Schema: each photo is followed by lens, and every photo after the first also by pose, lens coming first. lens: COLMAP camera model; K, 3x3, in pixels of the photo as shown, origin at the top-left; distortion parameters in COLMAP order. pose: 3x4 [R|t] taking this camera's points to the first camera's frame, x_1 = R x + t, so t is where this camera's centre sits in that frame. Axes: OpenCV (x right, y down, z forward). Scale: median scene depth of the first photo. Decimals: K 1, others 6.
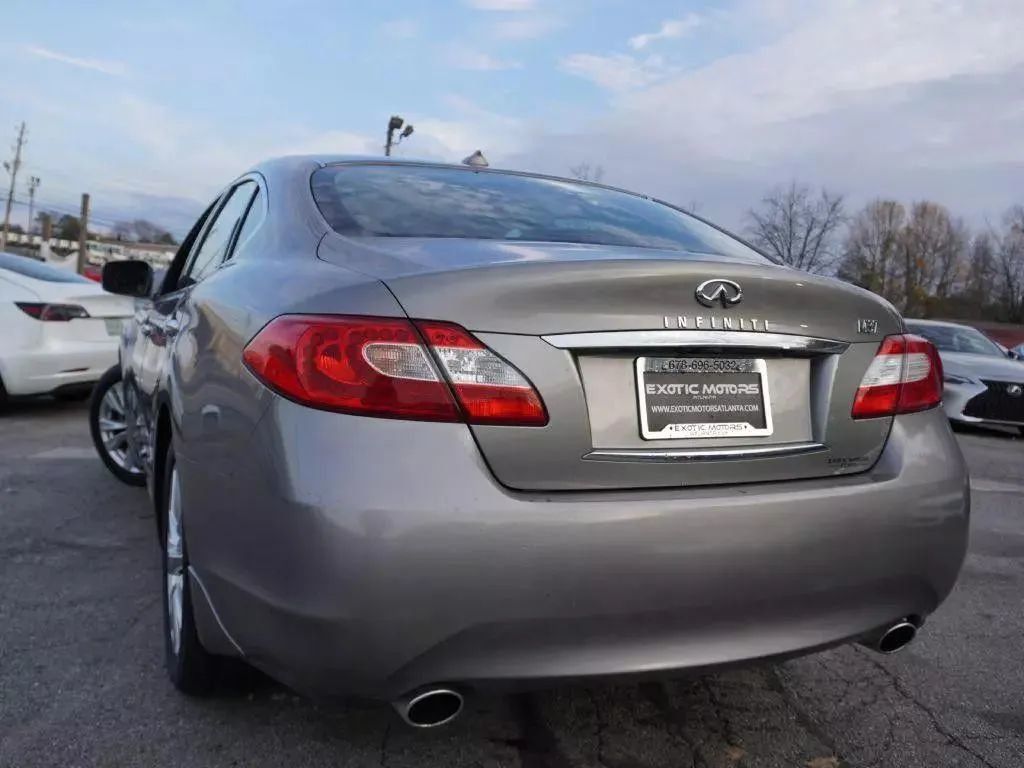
lens RADIAL K [[936.3, 0, 512.0], [0, 936.3, 384.0], [0, 0, 1]] dist [-0.016333, 0.009267]
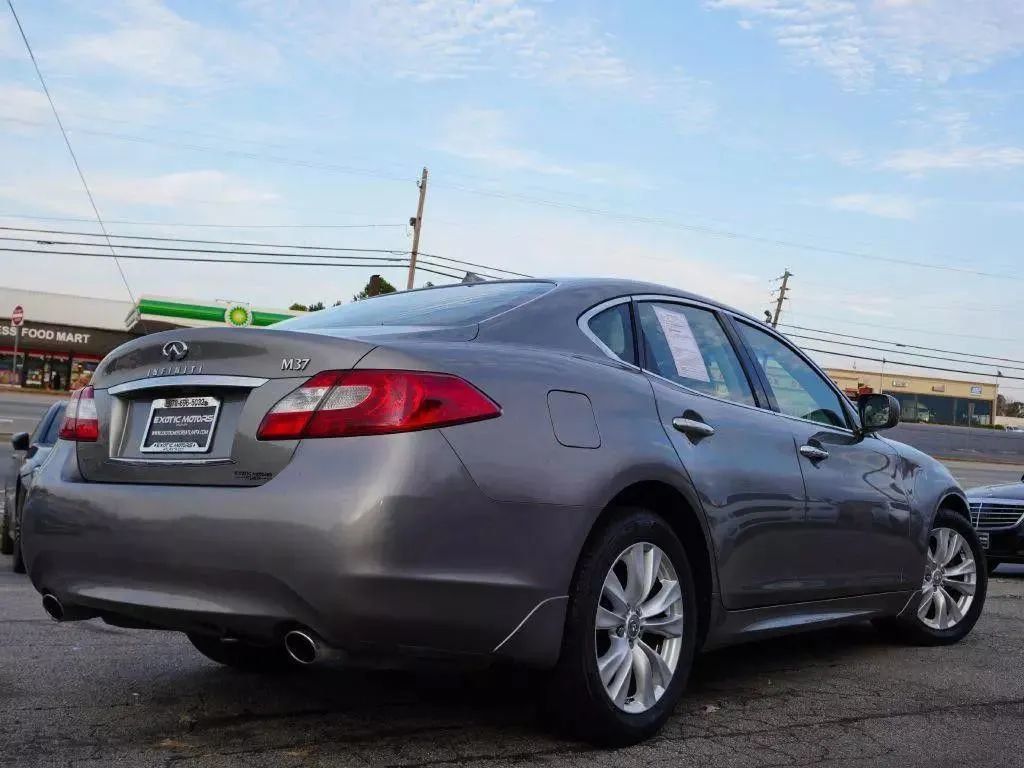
lens RADIAL K [[1136.1, 0, 512.0], [0, 1136.1, 384.0], [0, 0, 1]] dist [-0.010440, 0.030355]
pose [[0.463764, -0.109484, -0.879168, 1.947632], [-0.079058, 0.983262, -0.164150, 0.195170], [0.882425, 0.145632, 0.447346, 0.664190]]
